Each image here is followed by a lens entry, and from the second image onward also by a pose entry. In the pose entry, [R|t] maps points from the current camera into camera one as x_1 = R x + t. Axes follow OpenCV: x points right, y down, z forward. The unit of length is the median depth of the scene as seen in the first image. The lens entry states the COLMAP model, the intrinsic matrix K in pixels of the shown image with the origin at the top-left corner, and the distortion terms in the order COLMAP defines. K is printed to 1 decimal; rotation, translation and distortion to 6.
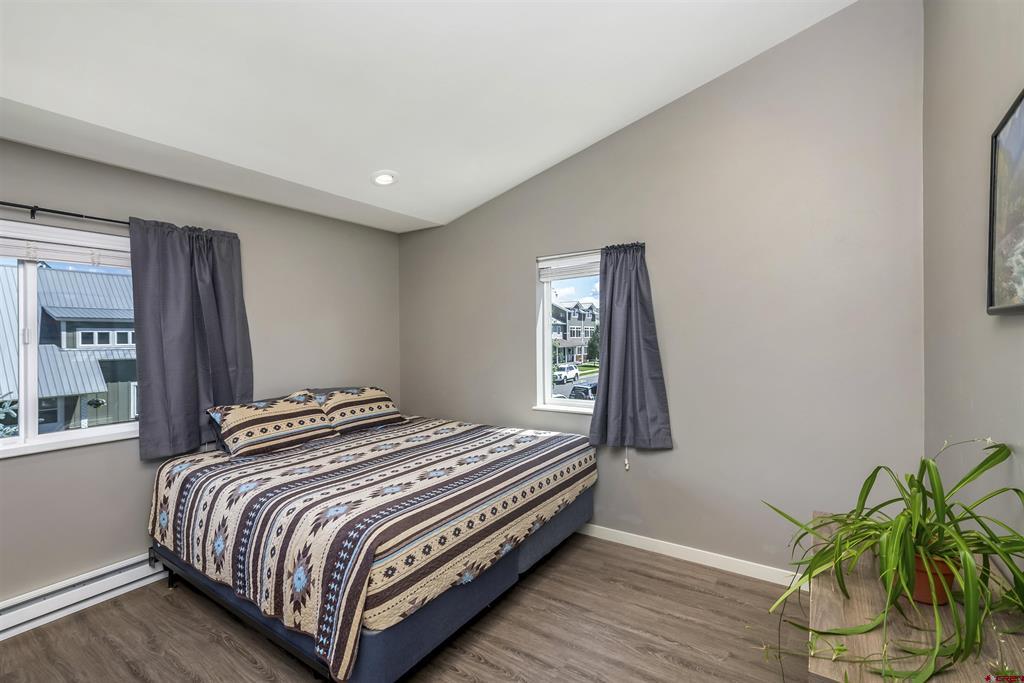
lens RADIAL K [[469.7, 0, 513.6], [0, 469.7, 344.5], [0, 0, 1]] dist [0.008676, -0.000097]
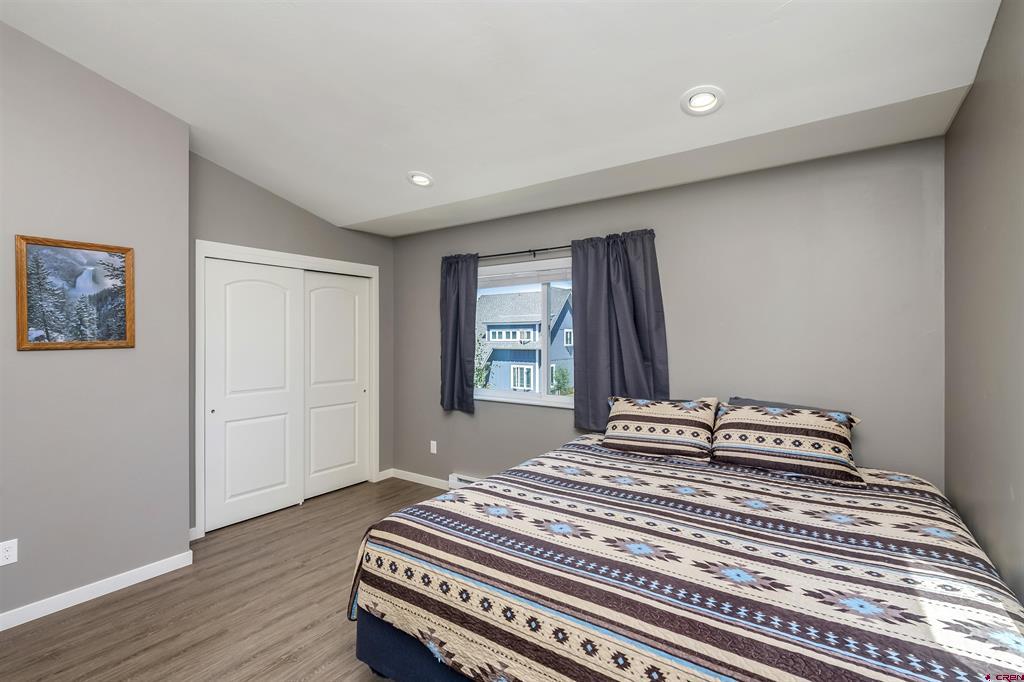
lens RADIAL K [[469.7, 0, 506.9], [0, 469.7, 333.7], [0, 0, 1]] dist [0.008676, -0.000097]
pose [[-0.051985, 0.009138, -0.998606, 0.506778], [-0.010181, 0.999901, 0.009680, -0.021957], [0.998596, 0.010670, -0.051887, 0.890533]]
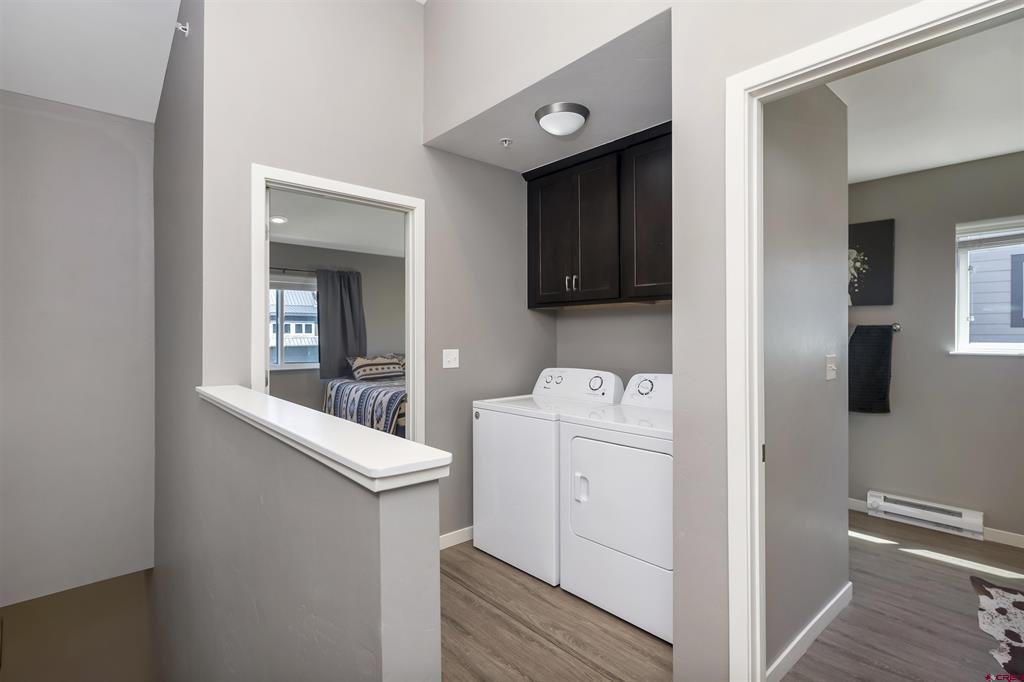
lens RADIAL K [[524.3, 0, 511.1], [0, 524.3, 335.2], [0, 0, 1]] dist [0.015286, -0.000110]
pose [[0.968560, 0.013316, -0.248423, 0.702325], [-0.014885, 0.999879, -0.004441, 0.037494], [0.248334, 0.007999, 0.968641, -1.189862]]
